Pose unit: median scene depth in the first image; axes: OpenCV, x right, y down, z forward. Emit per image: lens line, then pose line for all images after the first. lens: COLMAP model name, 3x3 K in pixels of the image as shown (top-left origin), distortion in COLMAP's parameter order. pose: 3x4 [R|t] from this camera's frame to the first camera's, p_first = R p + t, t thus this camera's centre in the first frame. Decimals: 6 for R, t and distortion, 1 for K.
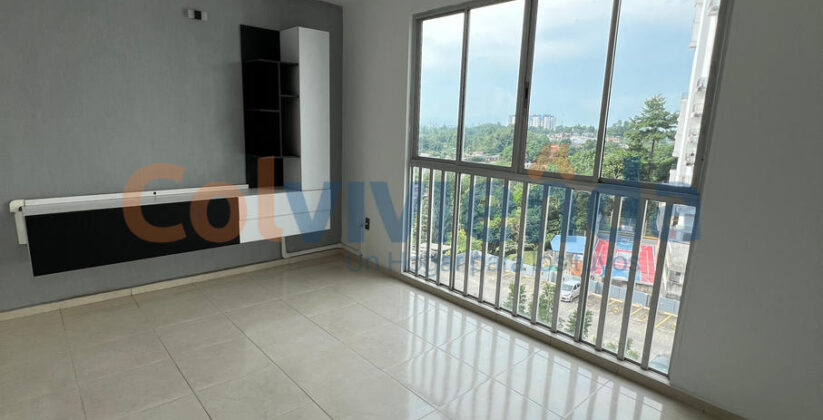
lens RADIAL K [[439.3, 0, 412.3], [0, 439.3, 212.3], [0, 0, 1]] dist [-0.003306, 0.001108]
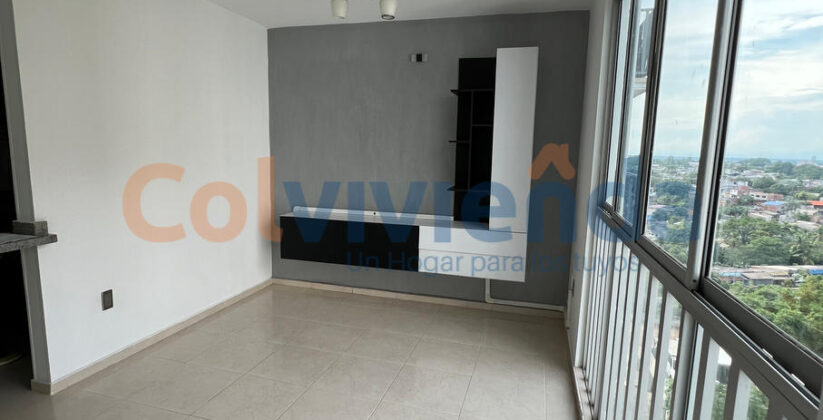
lens RADIAL K [[439.3, 0, 408.1], [0, 439.3, 210.8], [0, 0, 1]] dist [-0.003306, 0.001108]
pose [[0.527873, 0.098571, -0.843584, 0.431544], [-0.175010, 0.984551, 0.005531, -0.068377], [0.831097, 0.144716, 0.536969, 0.410944]]
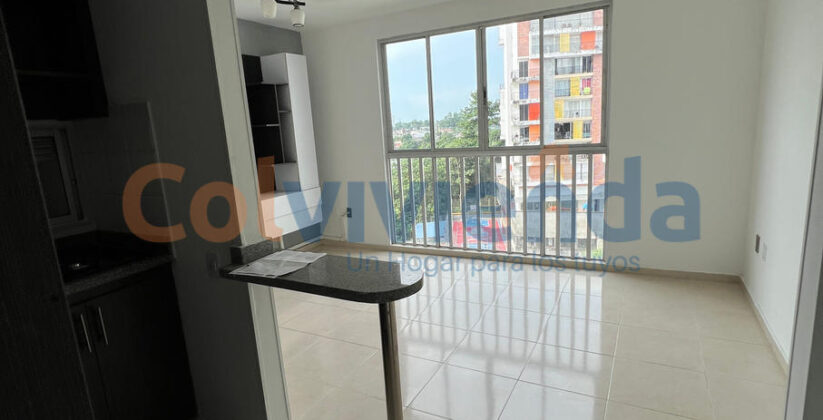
lens RADIAL K [[439.3, 0, 413.0], [0, 439.3, 210.4], [0, 0, 1]] dist [-0.003306, 0.001108]
pose [[0.933932, -0.158511, 0.320383, -0.381540], [0.162269, 0.986631, 0.015117, 0.035680], [-0.318496, 0.037870, 0.947168, -0.217984]]
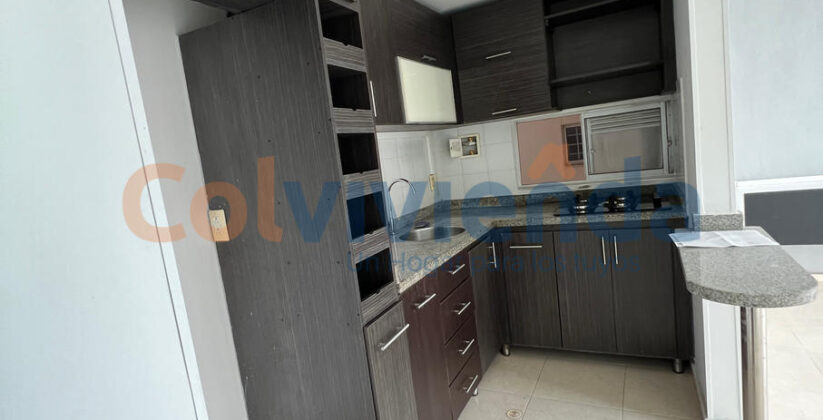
lens RADIAL K [[439.3, 0, 411.4], [0, 439.3, 213.2], [0, 0, 1]] dist [-0.003306, 0.001108]
pose [[0.341527, 0.045328, -0.938778, -0.058277], [-0.047356, 0.998398, 0.030979, 0.049789], [0.938678, 0.033877, 0.343126, -0.183040]]
